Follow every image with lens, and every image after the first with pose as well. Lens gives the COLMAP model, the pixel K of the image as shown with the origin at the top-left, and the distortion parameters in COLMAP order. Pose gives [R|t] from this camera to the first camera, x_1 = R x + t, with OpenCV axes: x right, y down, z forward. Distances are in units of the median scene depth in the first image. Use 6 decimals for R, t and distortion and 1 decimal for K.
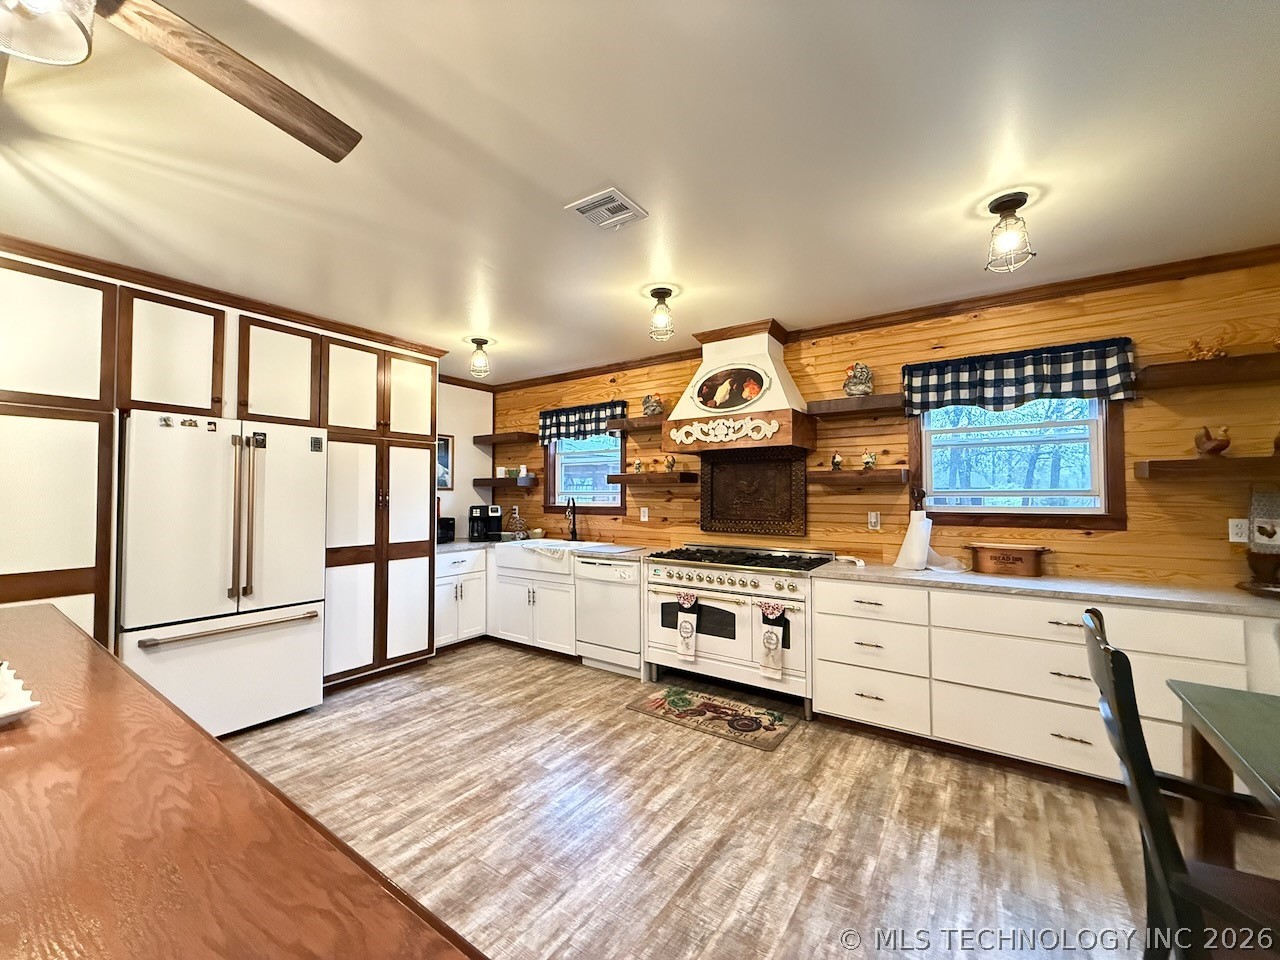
lens RADIAL K [[507.0, 0, 643.1], [0, 507.0, 487.2], [0, 0, 1]] dist [-0.003138, 0.001176]
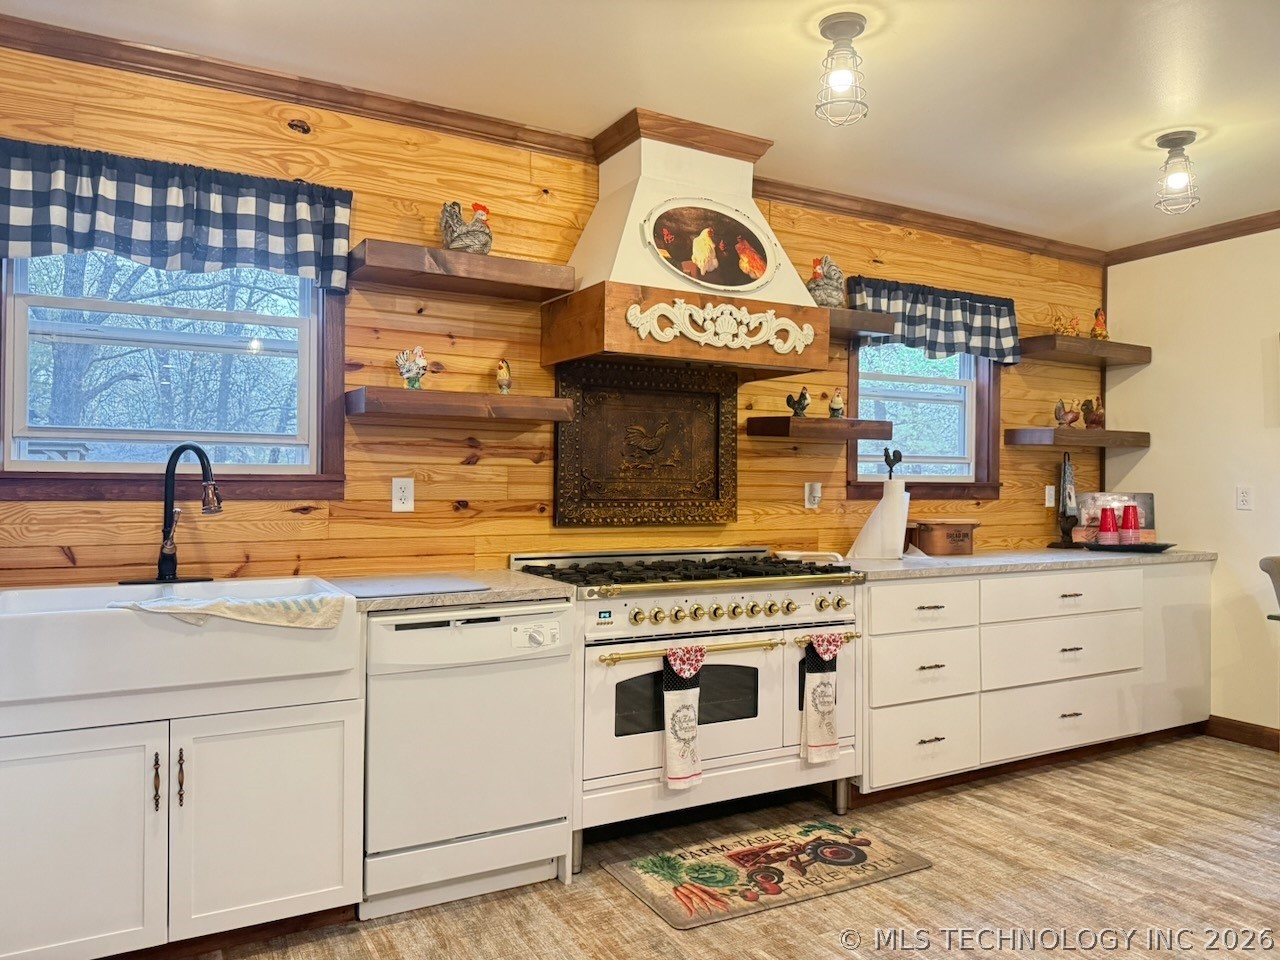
lens RADIAL K [[909.1, 0, 637.0], [0, 909.1, 473.5], [0, 0, 1]] dist [0.029980, -0.036208]
pose [[0.443163, 0.011323, 0.896370, -0.751649], [-0.022853, 0.999738, -0.001330, 0.045056], [-0.896150, -0.019896, 0.443305, 0.691410]]
